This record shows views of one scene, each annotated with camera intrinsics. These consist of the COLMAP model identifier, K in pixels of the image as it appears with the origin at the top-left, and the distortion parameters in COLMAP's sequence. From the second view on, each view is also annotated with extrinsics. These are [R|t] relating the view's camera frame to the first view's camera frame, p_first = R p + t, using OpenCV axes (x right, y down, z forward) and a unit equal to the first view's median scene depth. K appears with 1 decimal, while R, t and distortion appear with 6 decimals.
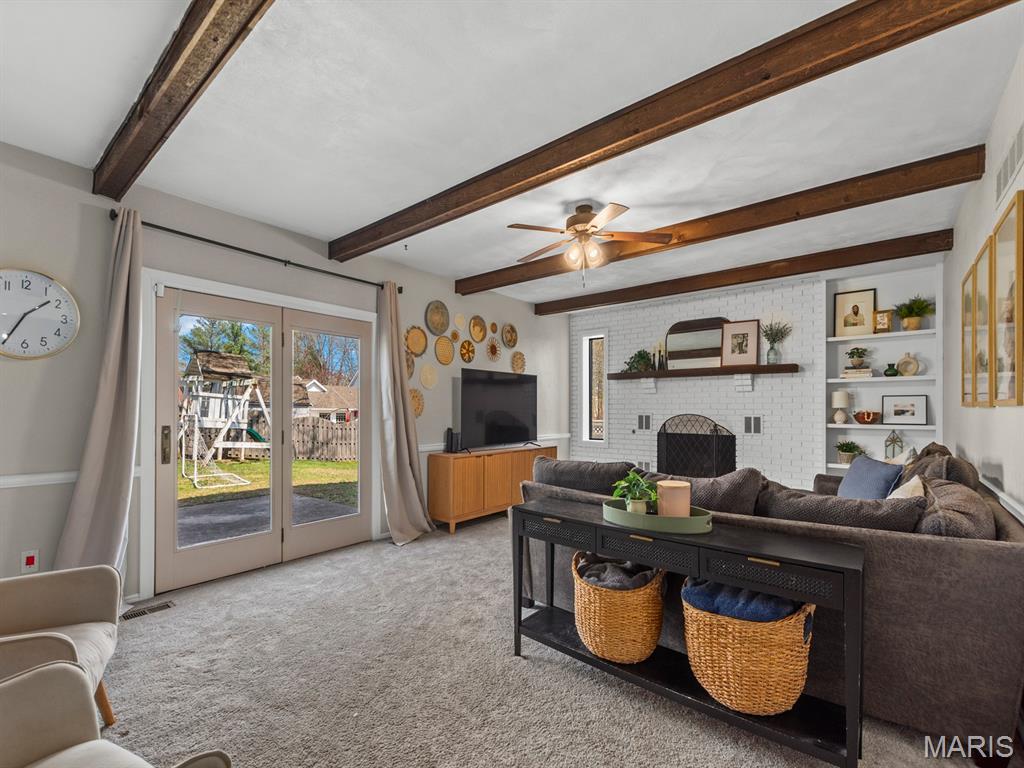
lens RADIAL K [[450.7, 0, 510.9], [0, 450.7, 406.0], [0, 0, 1]] dist [0.006155, -0.003545]
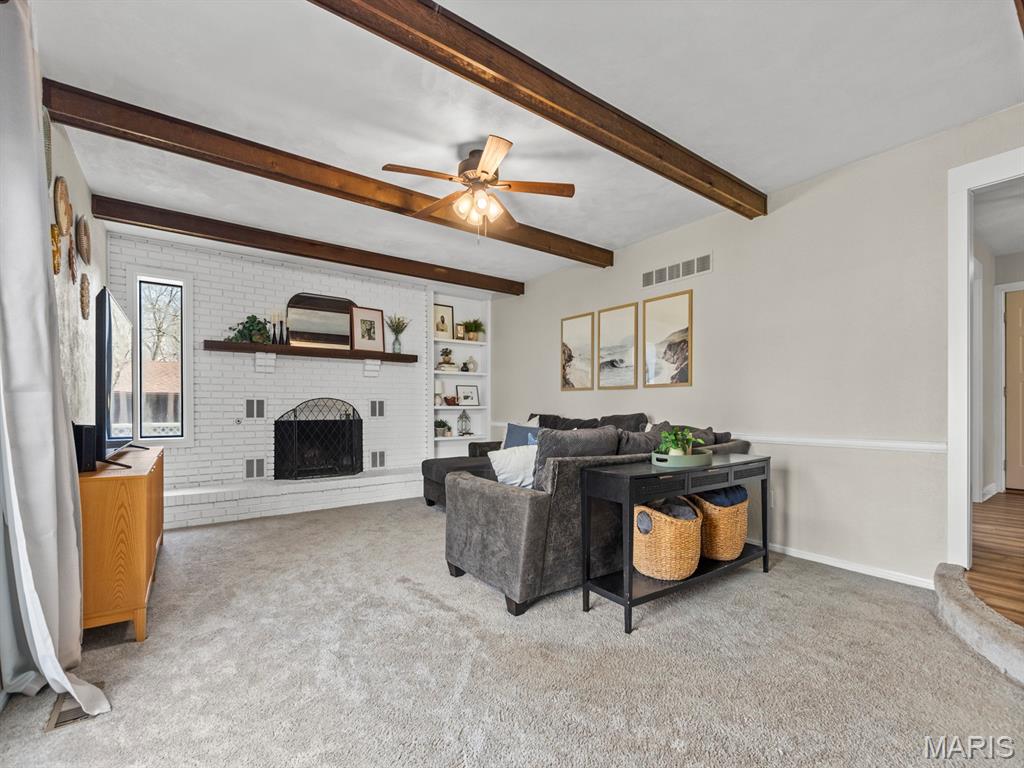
lens RADIAL K [[450.7, 0, 510.7], [0, 450.7, 407.4], [0, 0, 1]] dist [0.006155, -0.003545]
pose [[0.248605, -0.003838, 0.968597, -0.419104], [-0.004192, 0.999979, 0.005038, 0.033094], [-0.968596, -0.005313, 0.248583, 0.439857]]
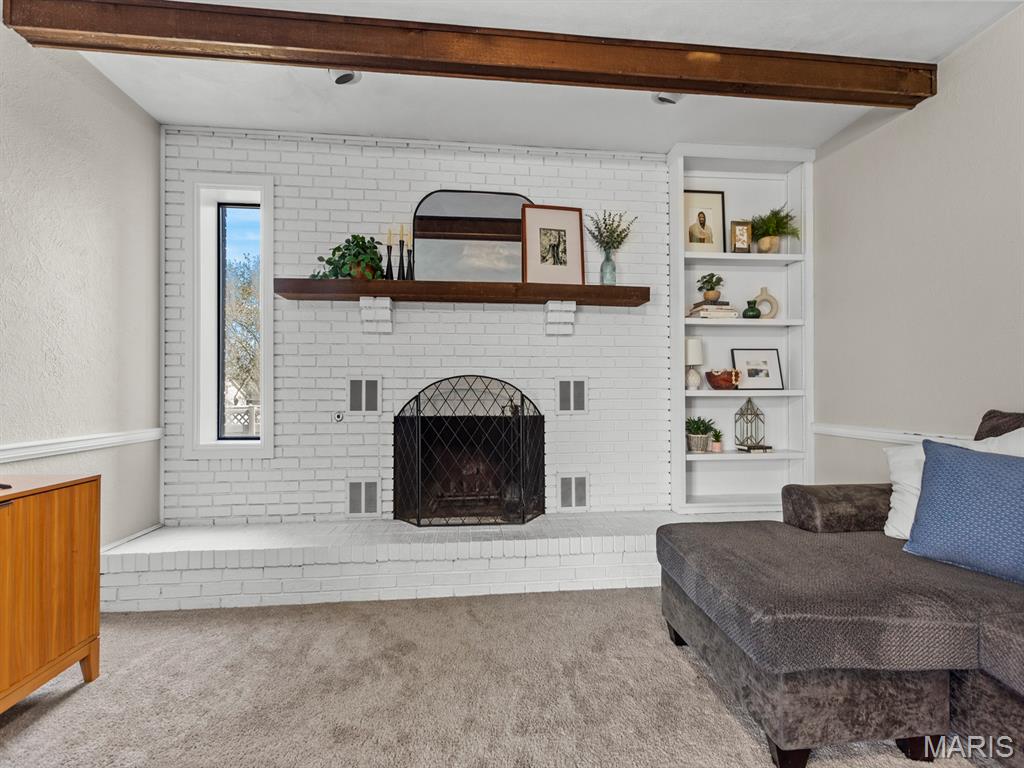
lens RADIAL K [[450.7, 0, 512.5], [0, 450.7, 389.5], [0, 0, 1]] dist [0.006155, -0.003545]
pose [[0.699754, 0.002055, 0.714381, 0.086638], [-0.000829, 0.999998, -0.002065, 0.036478], [-0.714384, 0.000853, 0.699754, 0.672209]]
